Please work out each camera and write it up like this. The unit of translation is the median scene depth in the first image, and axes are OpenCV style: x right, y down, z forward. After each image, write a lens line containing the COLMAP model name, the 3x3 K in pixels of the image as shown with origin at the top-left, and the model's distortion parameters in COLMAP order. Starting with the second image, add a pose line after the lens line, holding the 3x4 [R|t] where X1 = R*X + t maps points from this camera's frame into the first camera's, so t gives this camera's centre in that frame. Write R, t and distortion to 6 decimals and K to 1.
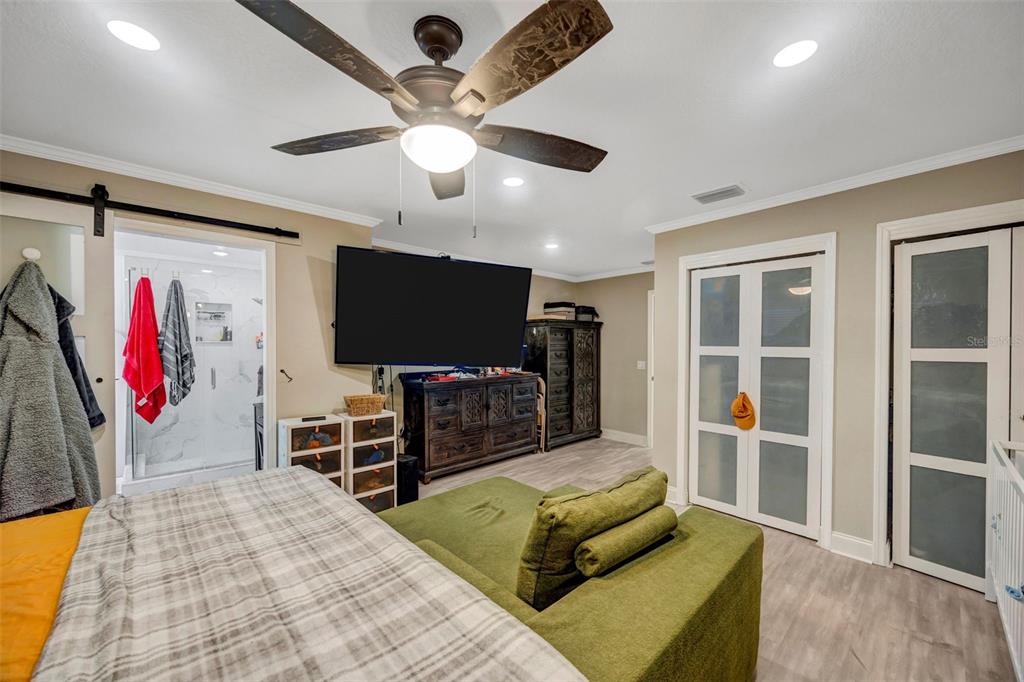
lens RADIAL K [[394.7, 0, 511.3], [0, 394.7, 349.4], [0, 0, 1]] dist [0.001749, 0.000020]
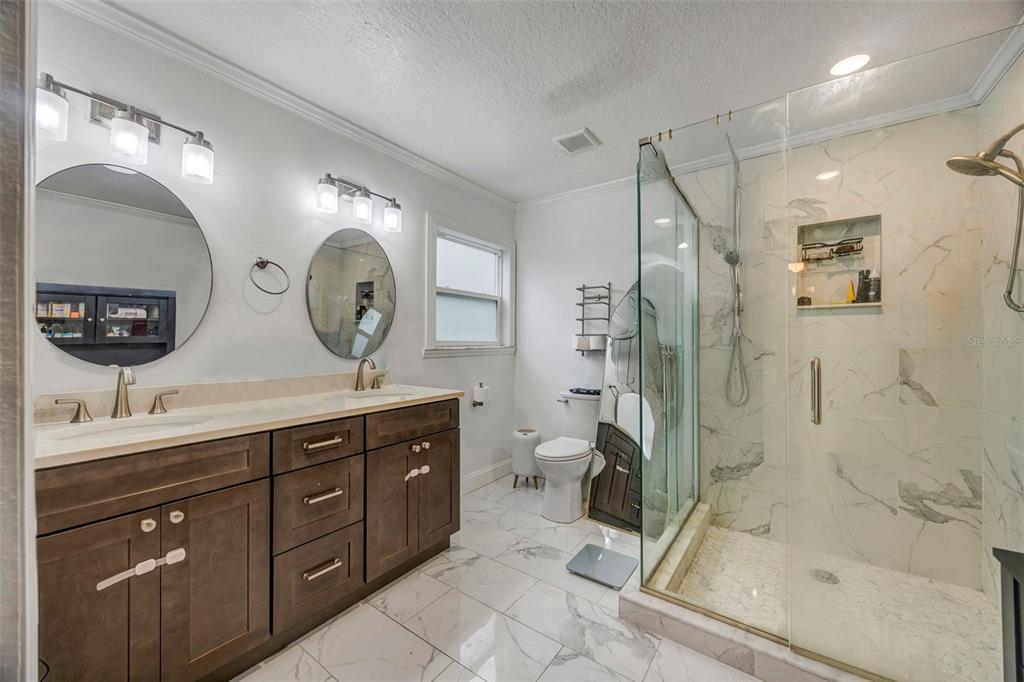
lens RADIAL K [[394.7, 0, 511.5], [0, 394.7, 341.4], [0, 0, 1]] dist [0.001749, 0.000020]
pose [[0.187356, 0.003205, -0.982287, -0.365361], [-0.005438, 0.999983, 0.002226, 0.022509], [0.982277, 0.004924, 0.187370, 0.533679]]
